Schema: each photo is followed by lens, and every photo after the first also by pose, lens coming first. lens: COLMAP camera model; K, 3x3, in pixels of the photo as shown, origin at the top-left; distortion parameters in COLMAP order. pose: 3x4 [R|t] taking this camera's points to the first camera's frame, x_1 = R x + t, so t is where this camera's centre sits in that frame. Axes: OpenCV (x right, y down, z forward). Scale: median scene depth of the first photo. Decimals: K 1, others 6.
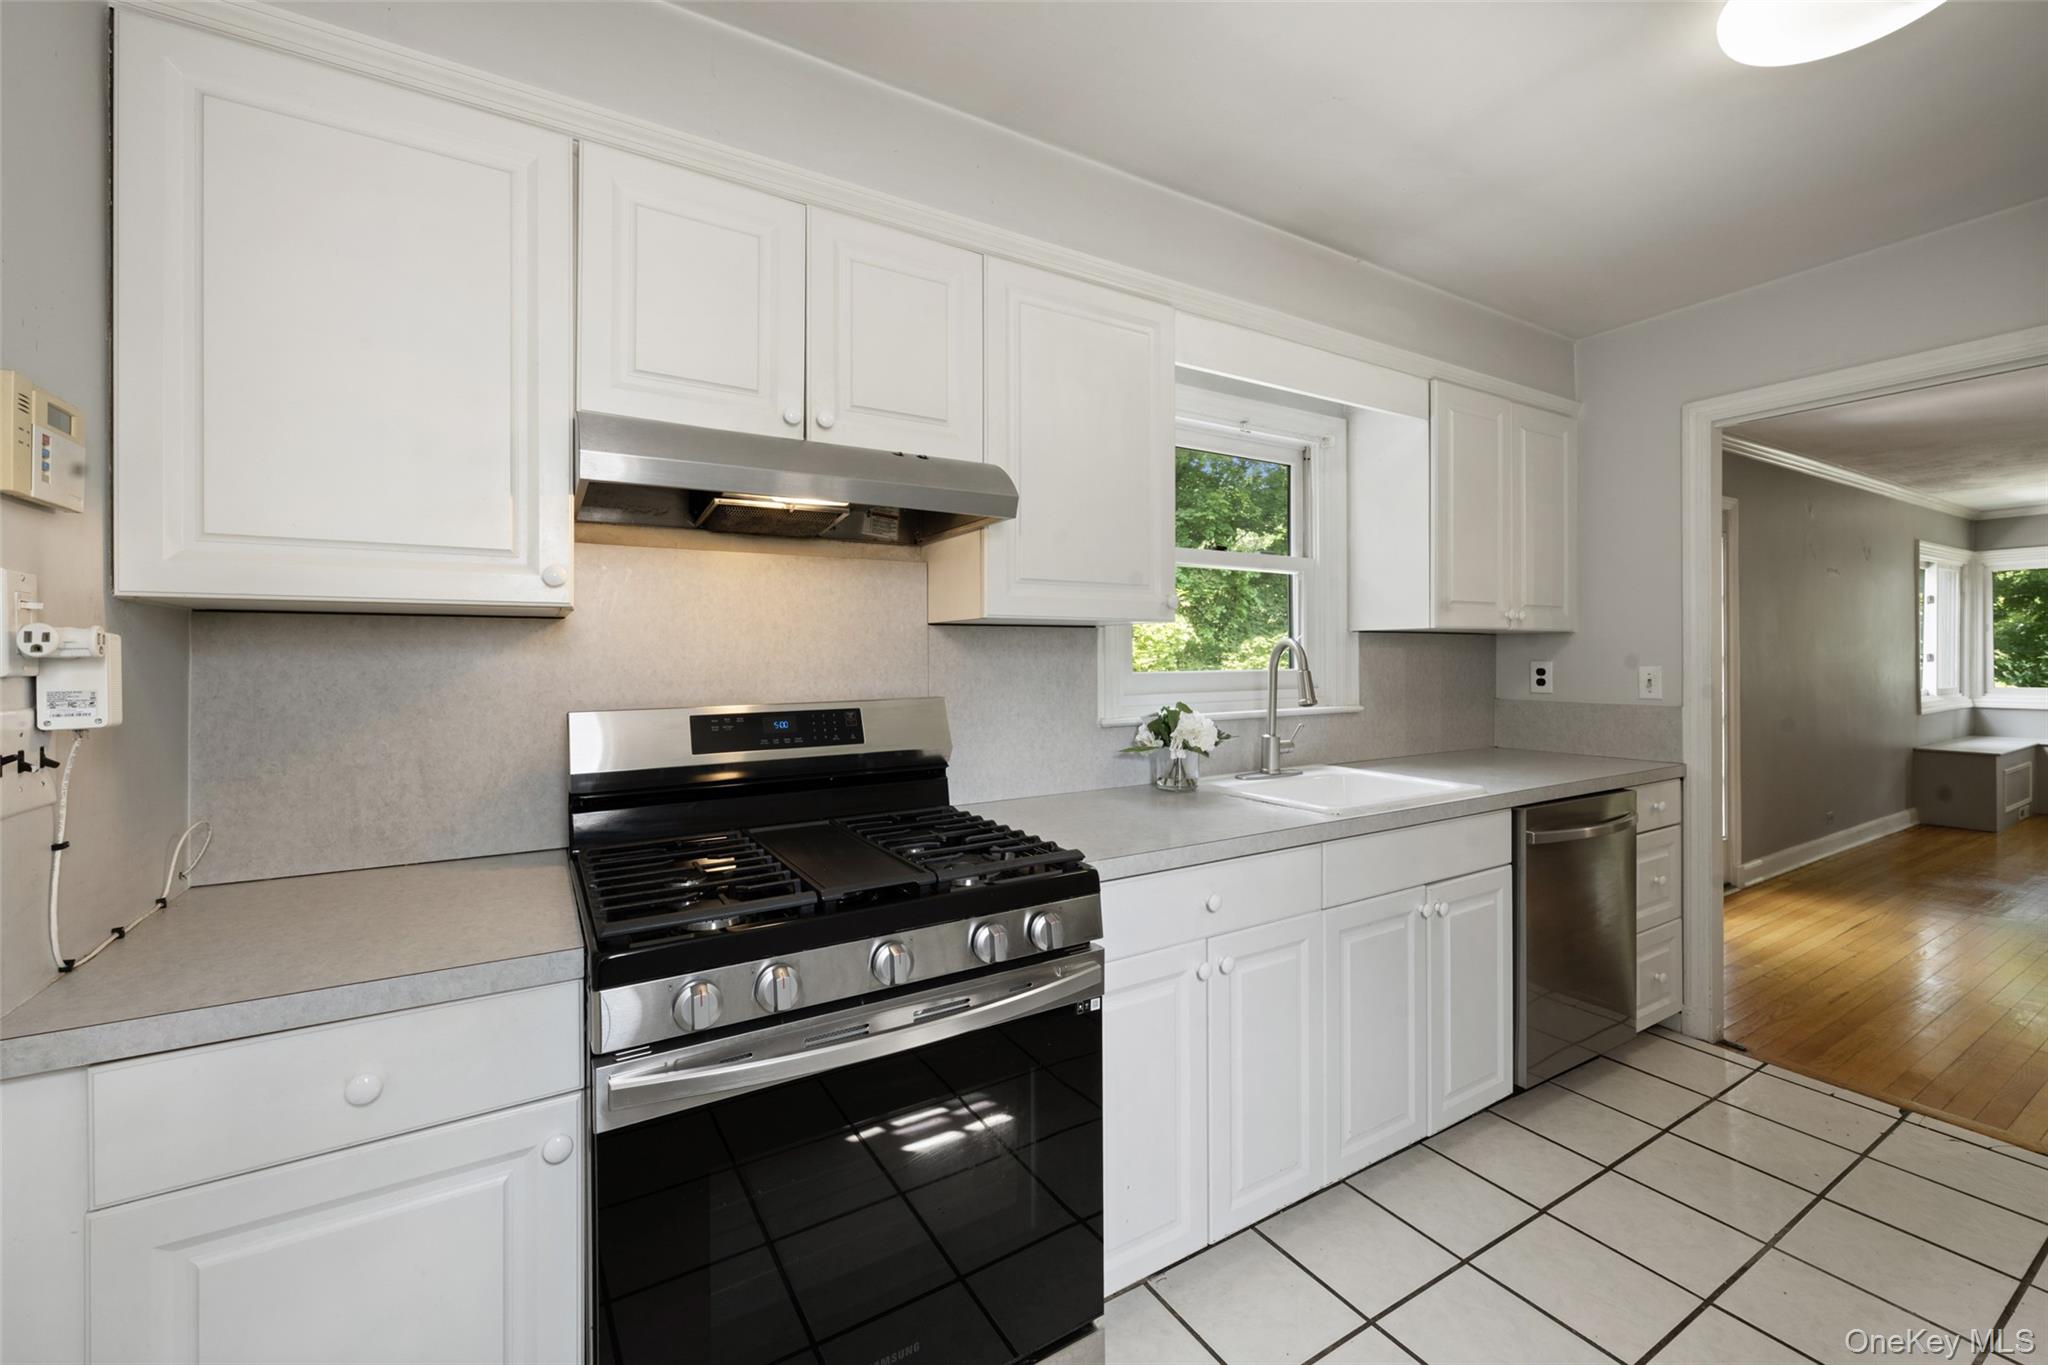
lens RADIAL K [[828.3, 0, 1014.0], [0, 828.3, 645.1], [0, 0, 1]] dist [-0.001695, -0.000071]
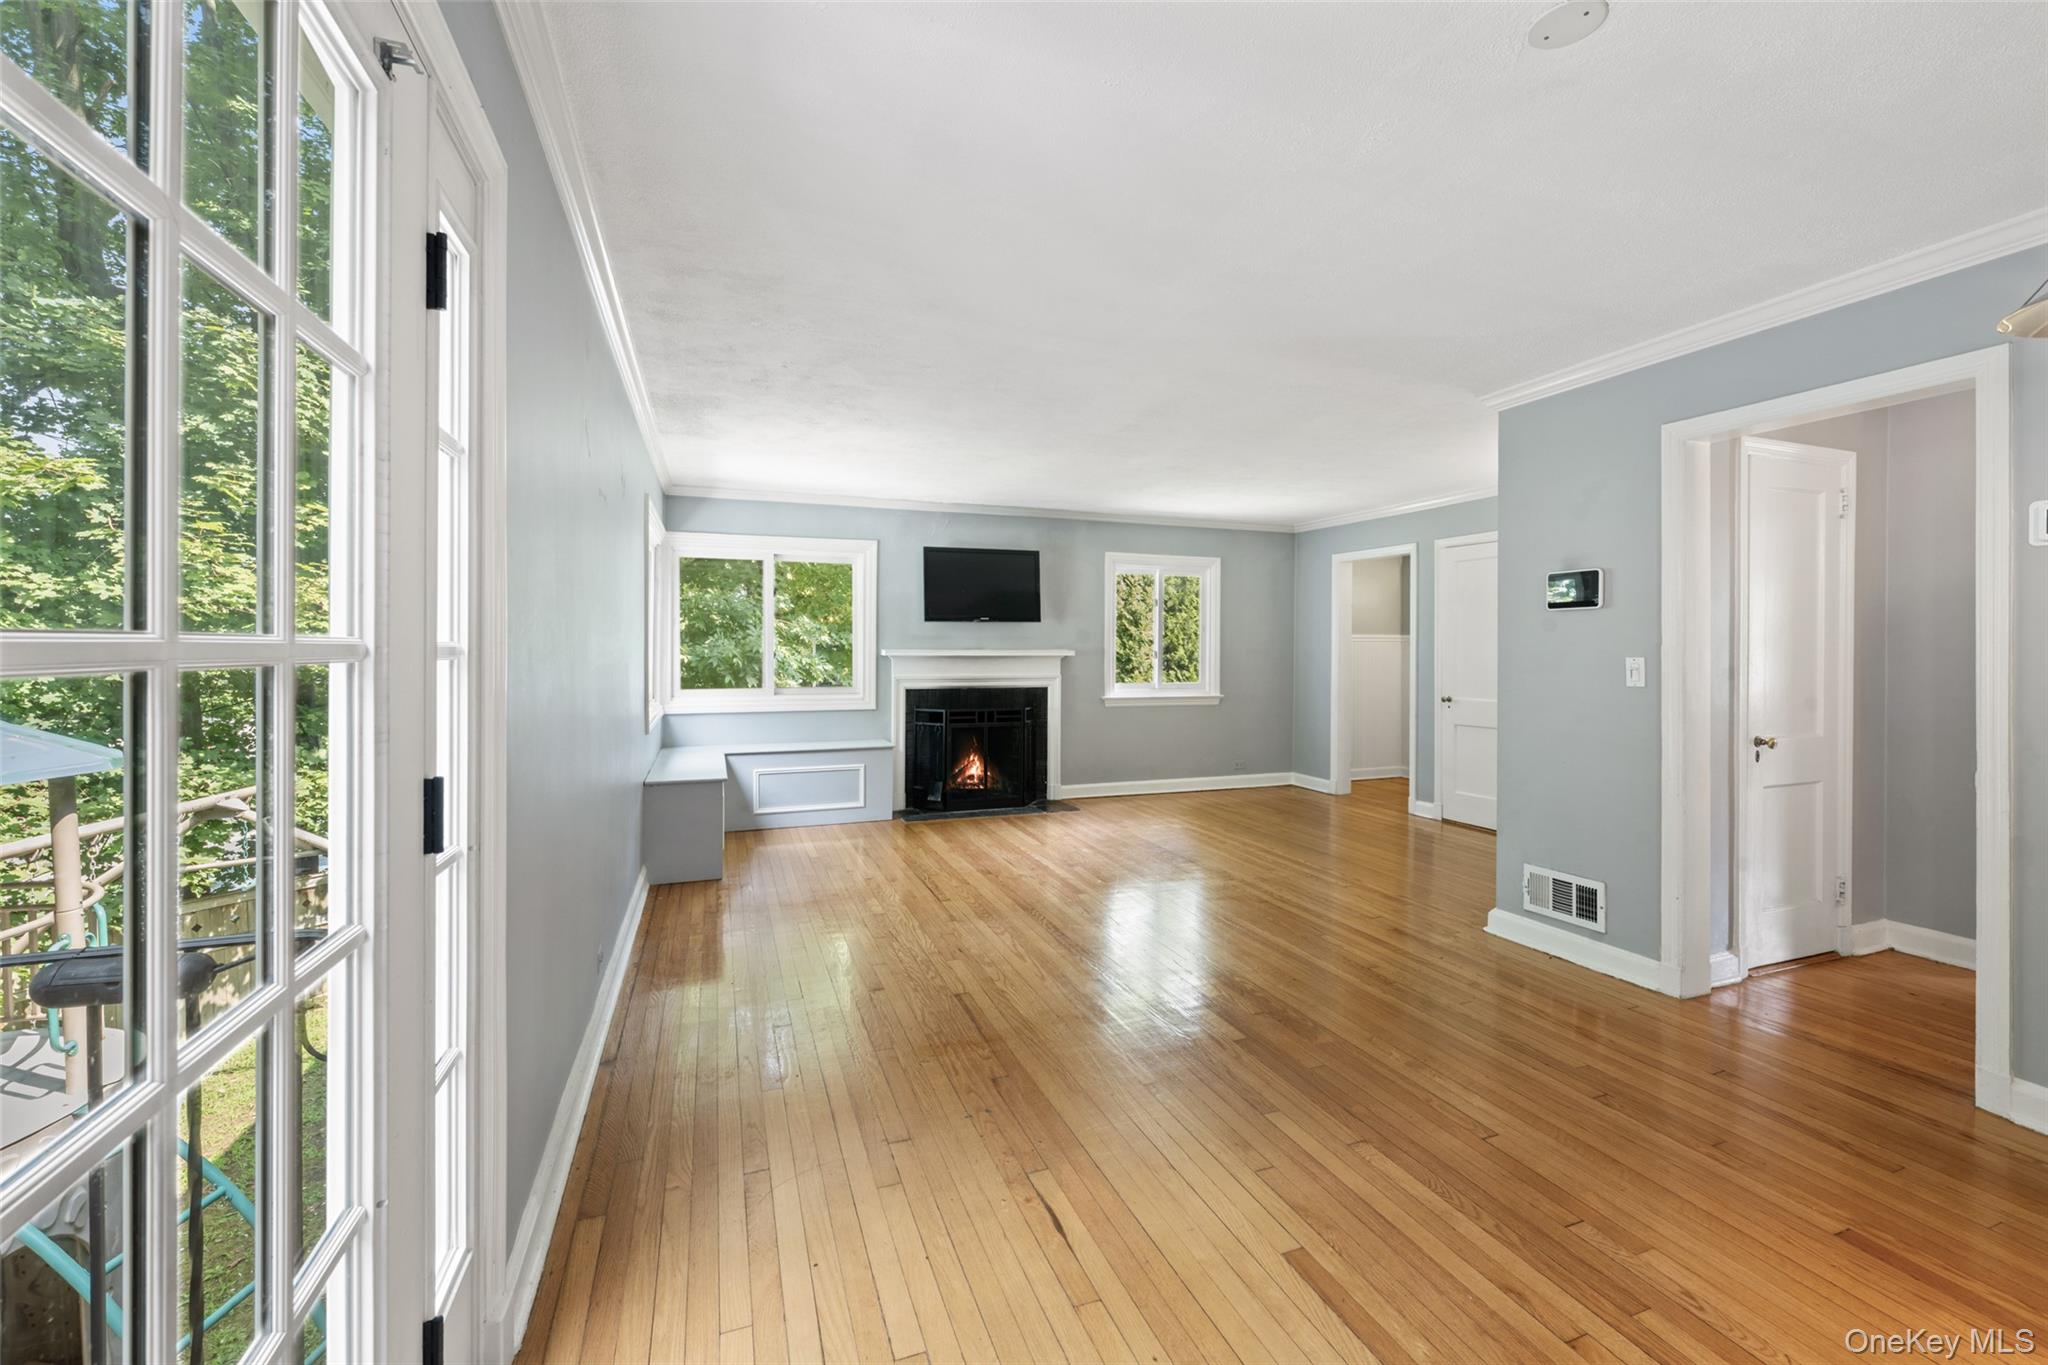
lens RADIAL K [[837.3, 0, 1026.9], [0, 837.3, 648.4], [0, 0, 1]] dist [-0.001766, -0.000153]
pose [[0.178036, 0.006370, 0.984003, 0.431196], [-0.007196, 0.999961, -0.005171, 0.010519], [-0.983998, -0.006160, 0.178075, 0.541549]]
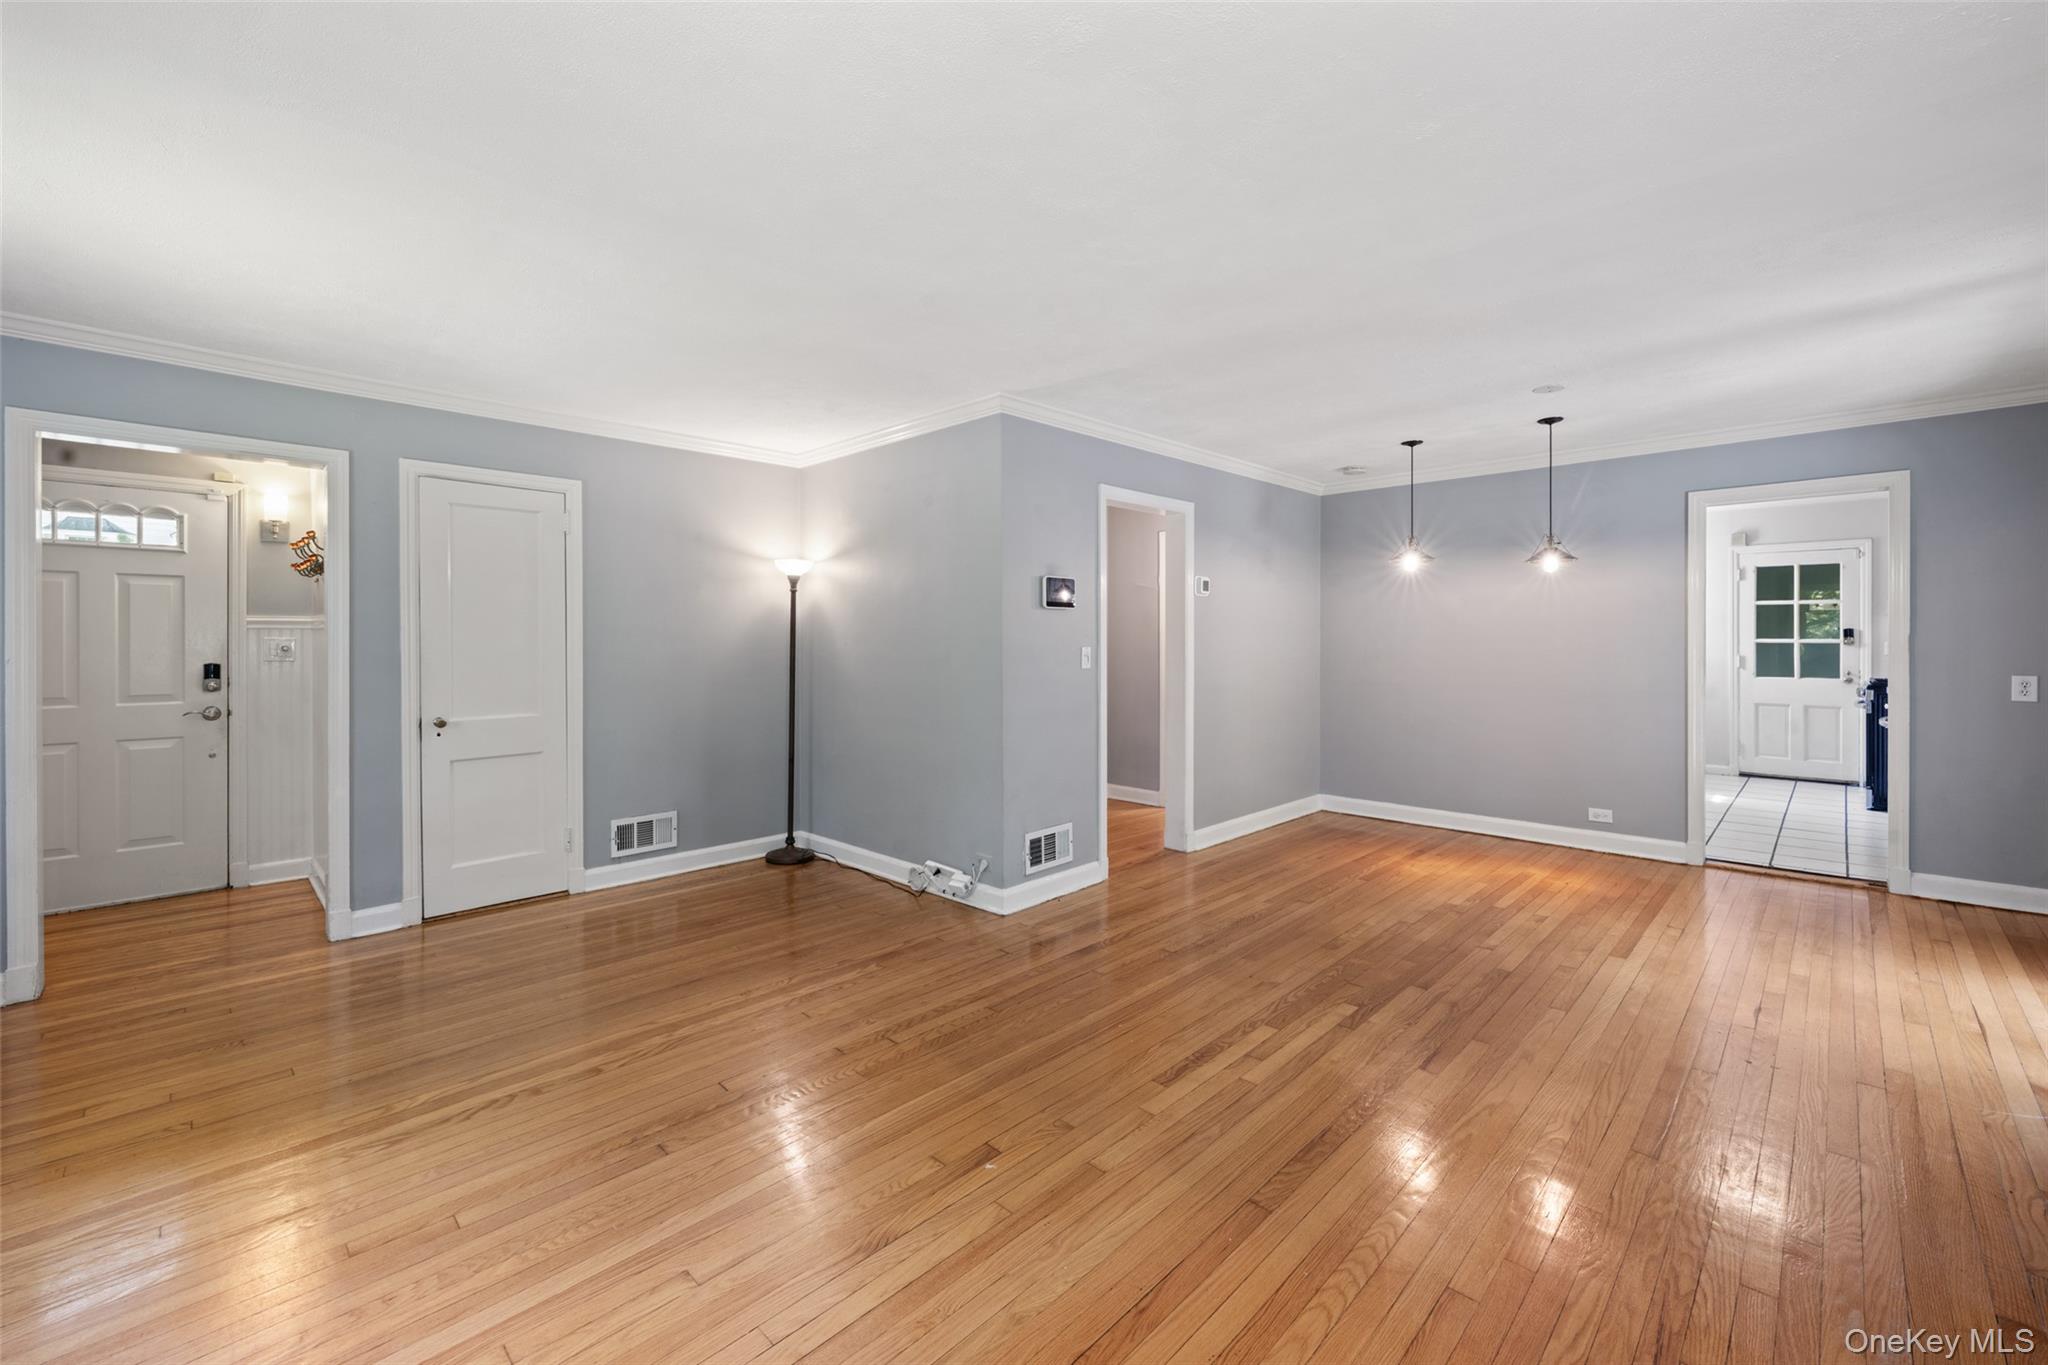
lens RADIAL K [[828.3, 0, 1014.0], [0, 828.3, 645.1], [0, 0, 1]] dist [-0.001695, -0.000071]
pose [[-0.968946, 0.009196, -0.247102, 1.245170], [0.008845, 0.999958, 0.002531, 0.006976], [0.247115, 0.000267, -0.968986, 0.927385]]
